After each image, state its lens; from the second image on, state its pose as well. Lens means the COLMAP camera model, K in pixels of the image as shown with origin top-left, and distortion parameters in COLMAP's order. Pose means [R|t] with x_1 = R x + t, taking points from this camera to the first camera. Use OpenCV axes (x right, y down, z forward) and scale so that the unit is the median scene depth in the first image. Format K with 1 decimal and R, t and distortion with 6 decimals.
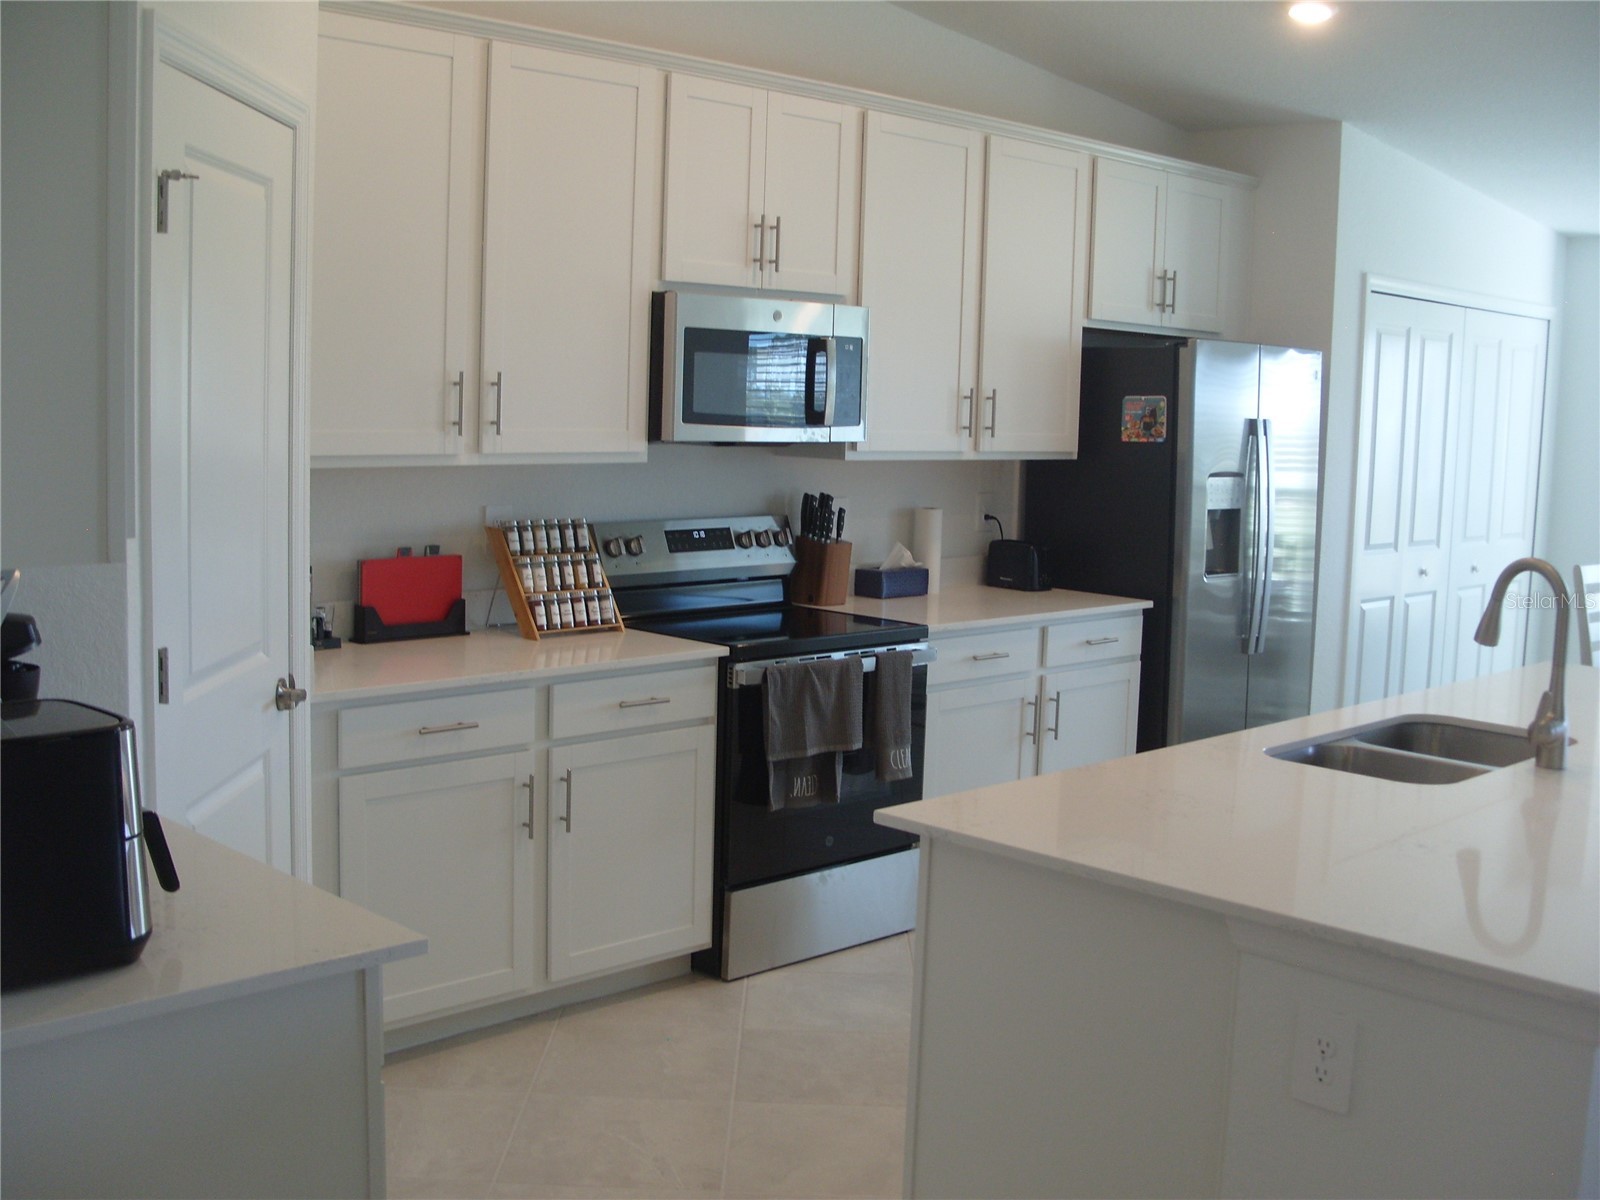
lens RADIAL K [[1784.0, 0, 800.0], [0, 1784.0, 600.0], [0, 0, 1]] dist [-0.238986, 0.320973]
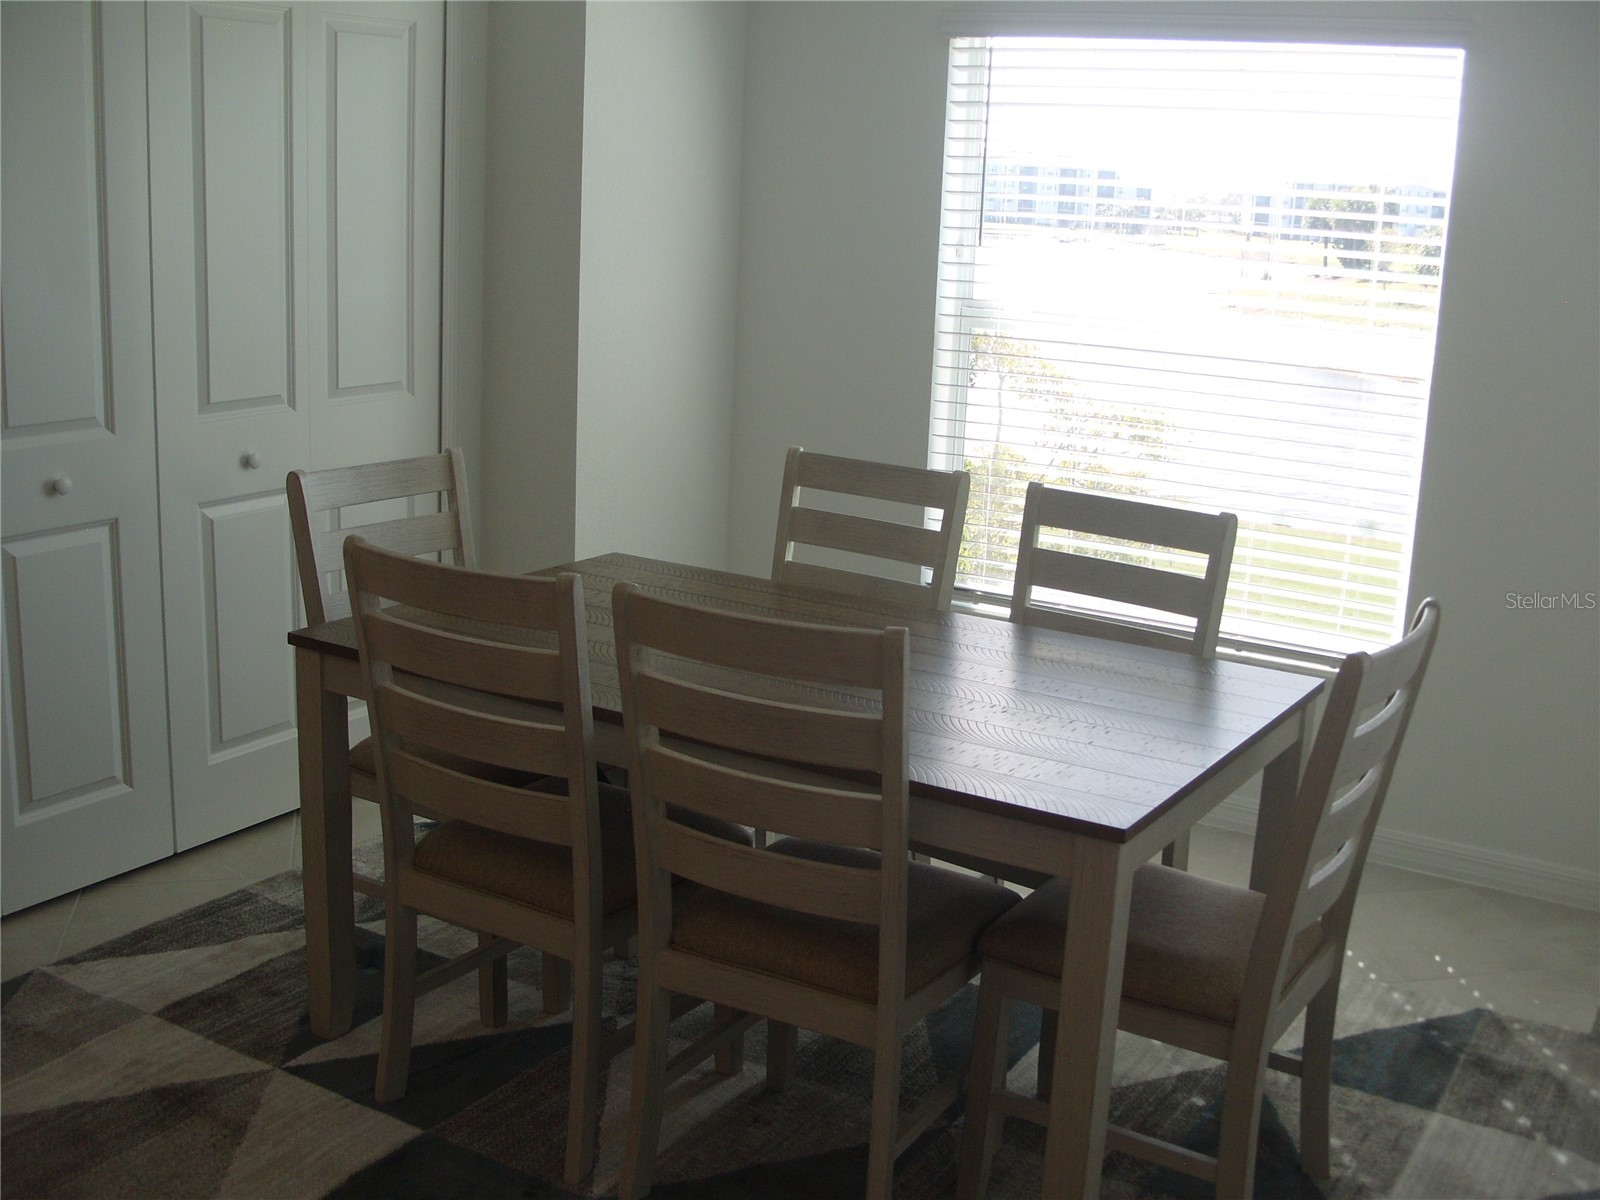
lens RADIAL K [[1784.0, 0, 800.0], [0, 1784.0, 600.0], [0, 0, 1]] dist [-0.238986, 0.320973]
pose [[0.970923, -0.050625, 0.233976, 0.381316], [0.021670, 0.991957, 0.124704, -0.034845], [-0.238408, -0.116008, 0.964212, 0.407908]]
